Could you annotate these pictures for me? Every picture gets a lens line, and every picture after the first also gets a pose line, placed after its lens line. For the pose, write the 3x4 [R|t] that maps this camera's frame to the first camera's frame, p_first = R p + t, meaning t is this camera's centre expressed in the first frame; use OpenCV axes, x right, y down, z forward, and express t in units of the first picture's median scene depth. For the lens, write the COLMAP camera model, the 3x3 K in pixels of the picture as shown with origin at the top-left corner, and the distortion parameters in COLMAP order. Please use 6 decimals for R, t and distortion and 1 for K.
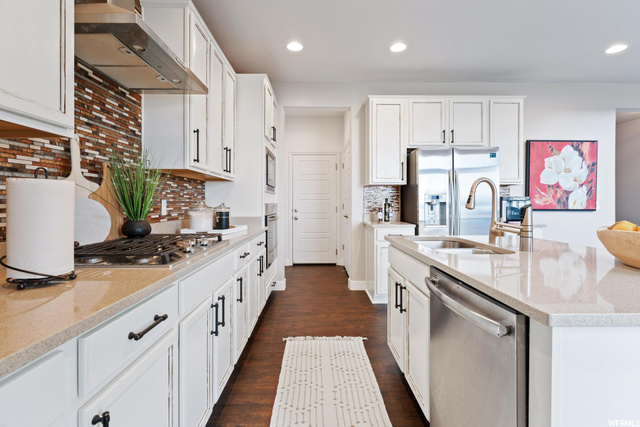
lens RADIAL K [[308.4, 0, 319.2], [0, 308.4, 200.4], [0, 0, 1]] dist [-0.001453, -0.000150]
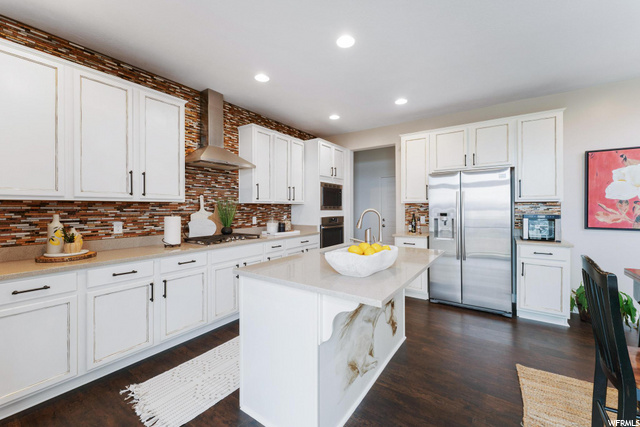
lens RADIAL K [[257.0, 0, 316.4], [0, 257.0, 205.0], [0, 0, 1]] dist [0.001097, 0.000120]
pose [[0.808233, -0.008469, -0.588802, 0.572692], [0.006651, 0.999964, -0.005253, -0.045513], [0.588825, 0.000330, 0.808260, -0.101112]]
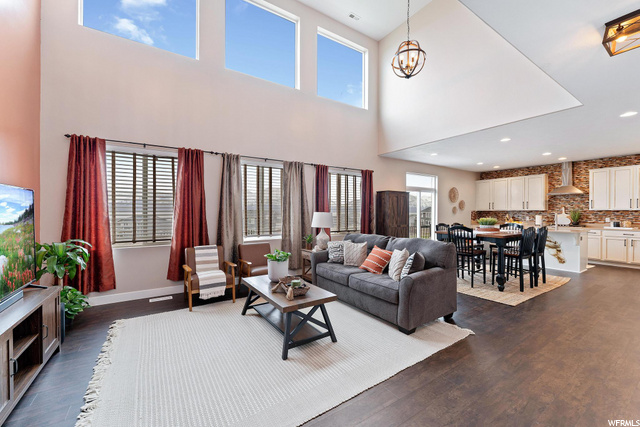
lens RADIAL K [[256.3, 0, 319.3], [0, 256.3, 211.5], [0, 0, 1]] dist [0.000928, -0.000039]
pose [[-0.844498, -0.000040, -0.535559, 2.624755], [0.002085, 0.999992, -0.003363, -0.048705], [0.535555, -0.003957, -0.844491, 1.156909]]
